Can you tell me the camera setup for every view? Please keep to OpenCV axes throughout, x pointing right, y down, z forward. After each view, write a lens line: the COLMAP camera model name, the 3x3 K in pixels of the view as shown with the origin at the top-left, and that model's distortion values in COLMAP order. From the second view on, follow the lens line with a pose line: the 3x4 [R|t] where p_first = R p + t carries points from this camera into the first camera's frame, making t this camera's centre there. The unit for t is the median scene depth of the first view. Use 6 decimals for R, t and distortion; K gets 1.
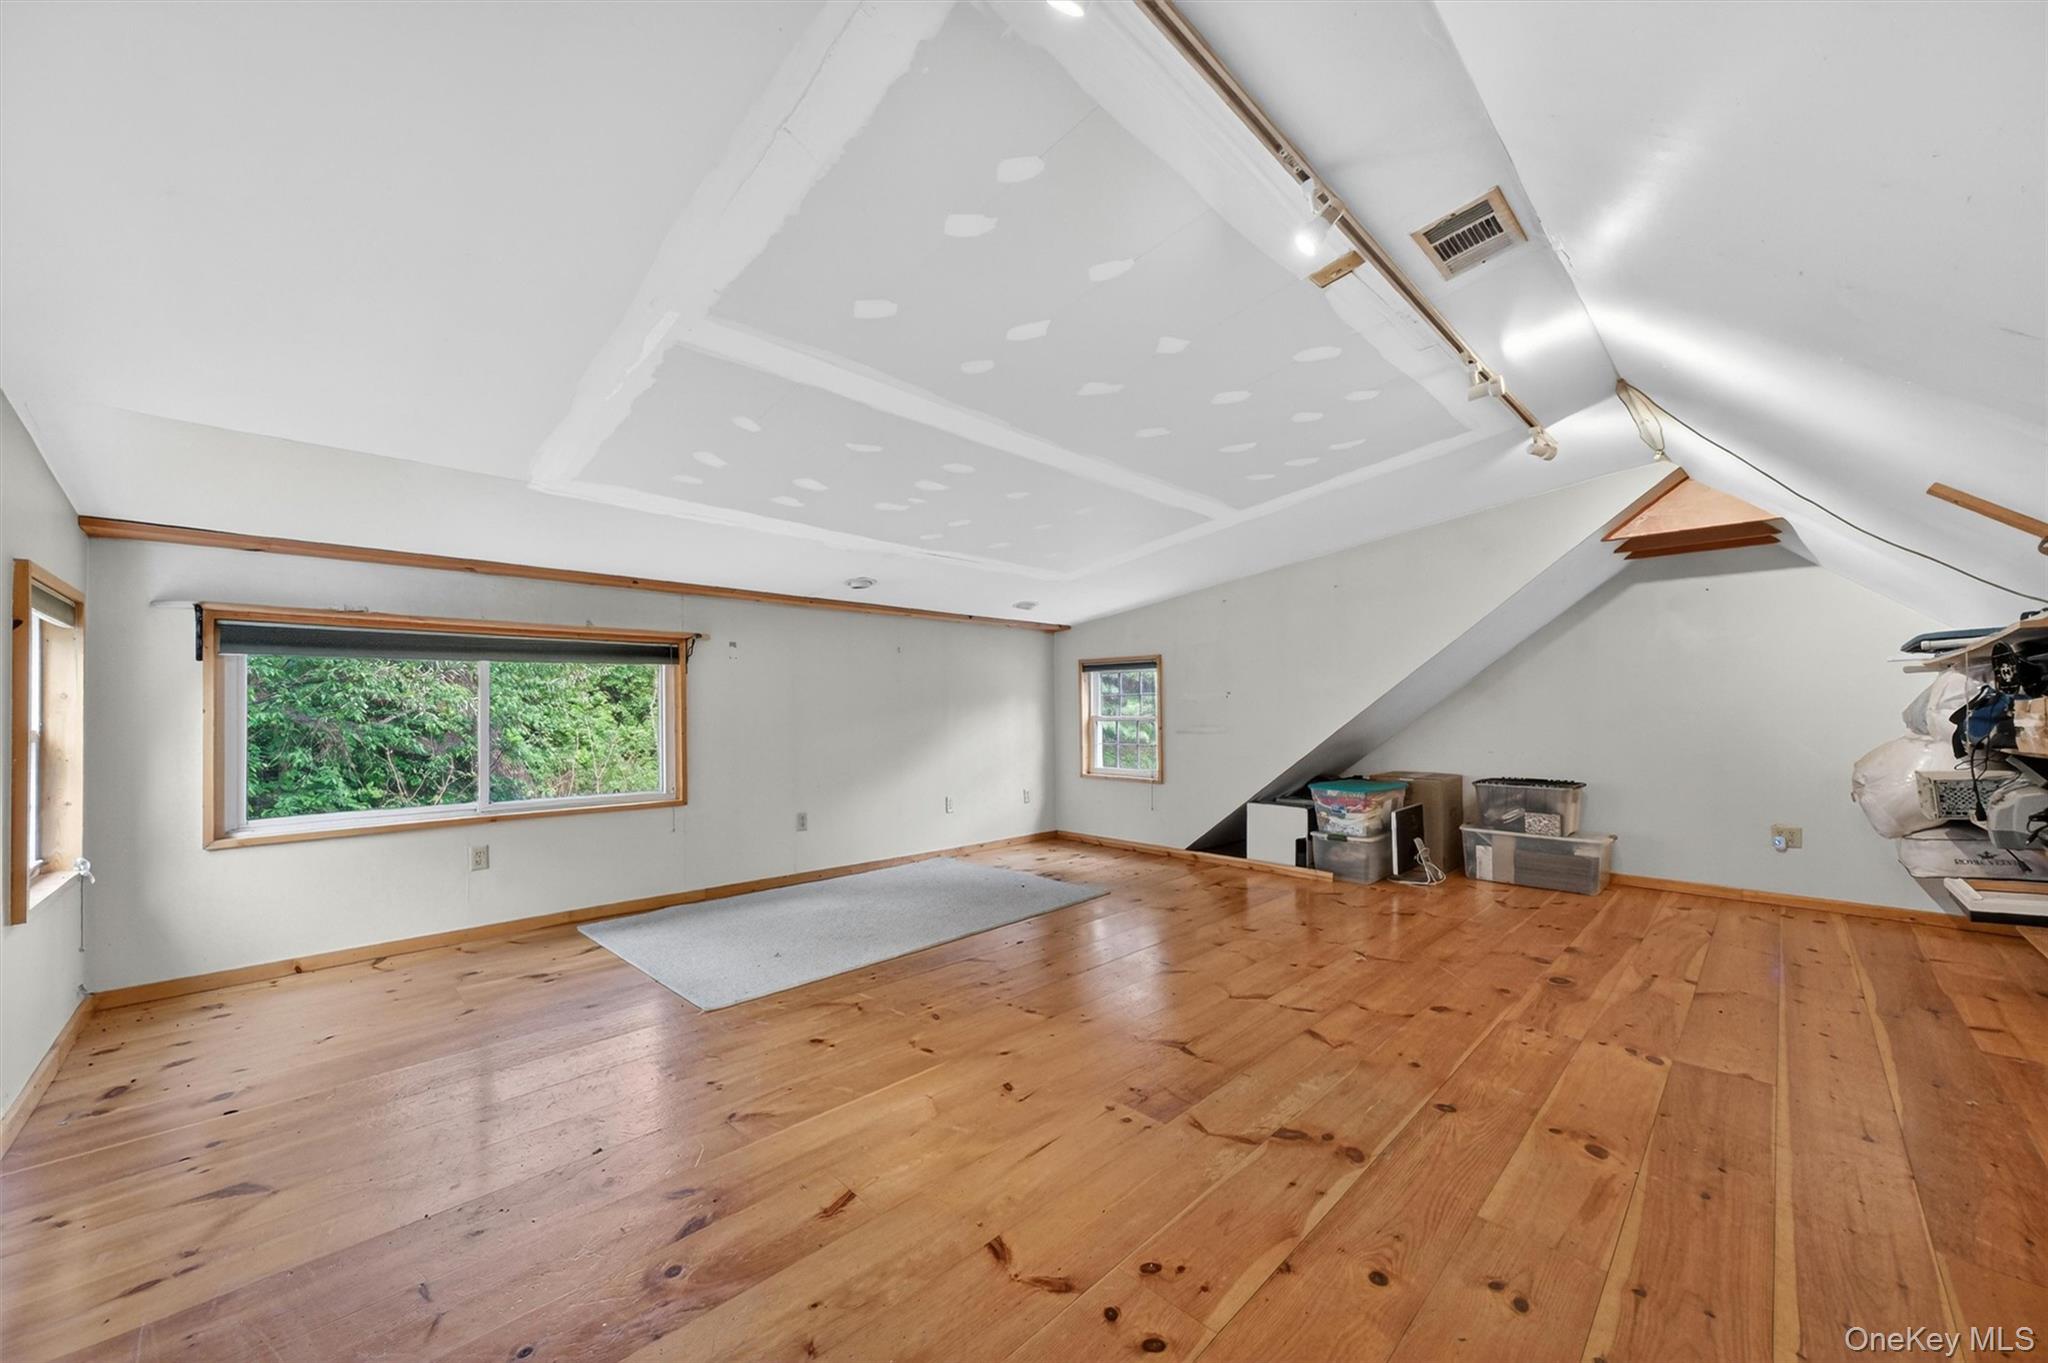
lens RADIAL K [[757.1, 0, 1017.0], [0, 757.1, 696.1], [0, 0, 1]] dist [0.001269, 0.000267]
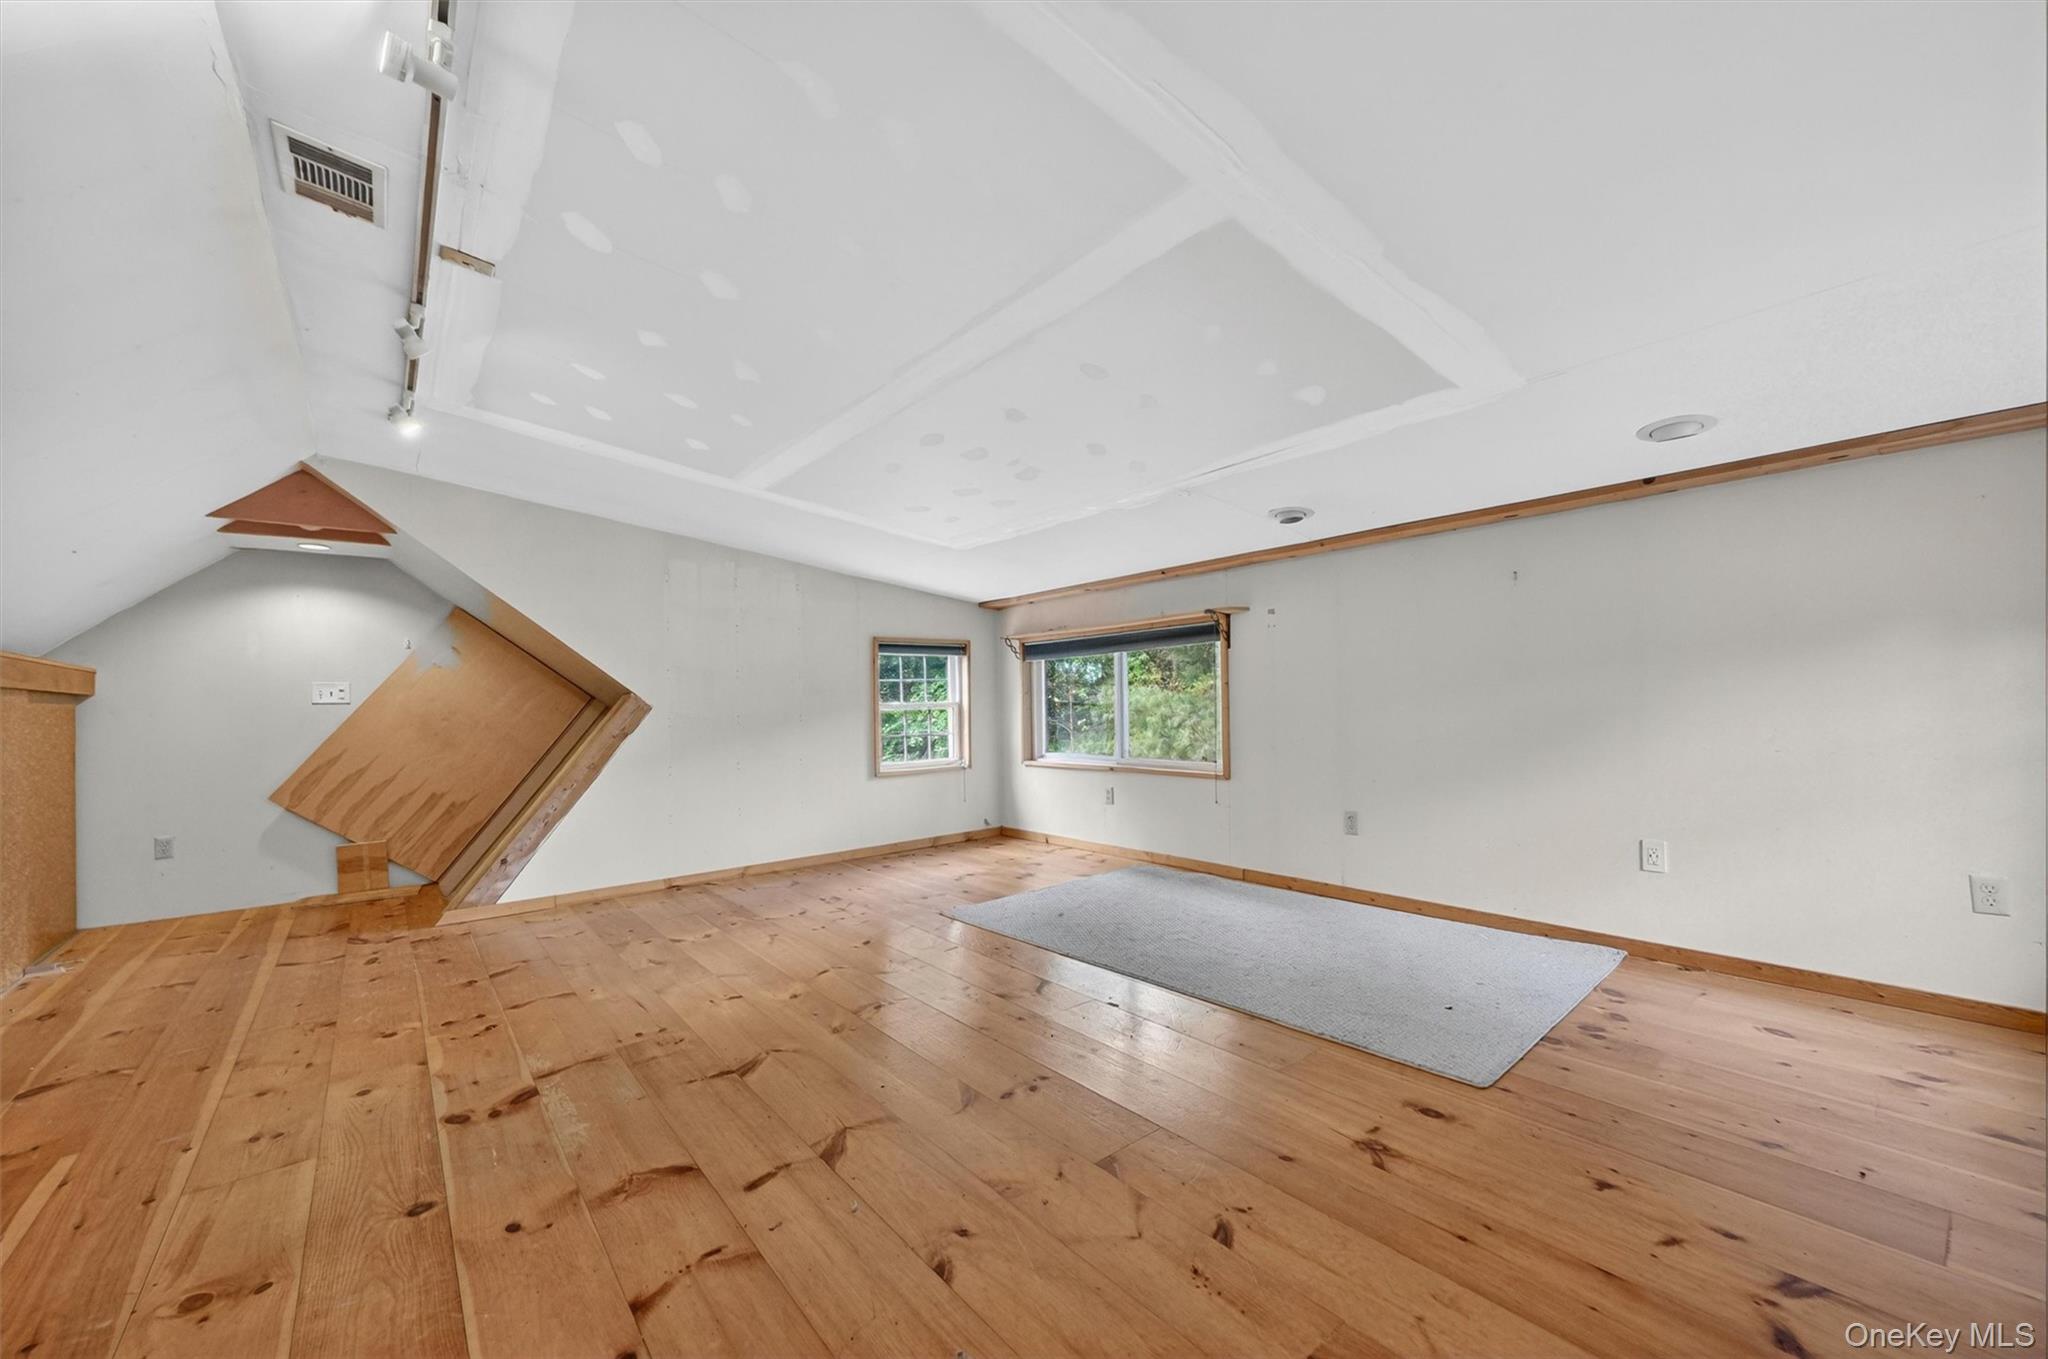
lens RADIAL K [[796.7, 0, 1019.1], [0, 796.7, 684.0], [0, 0, 1]] dist [0.000115, -0.000056]
pose [[-0.097396, -0.015274, -0.995128, 1.204724], [0.040973, 0.998973, -0.019343, 0.049918], [0.994402, -0.042657, -0.096670, 1.557567]]
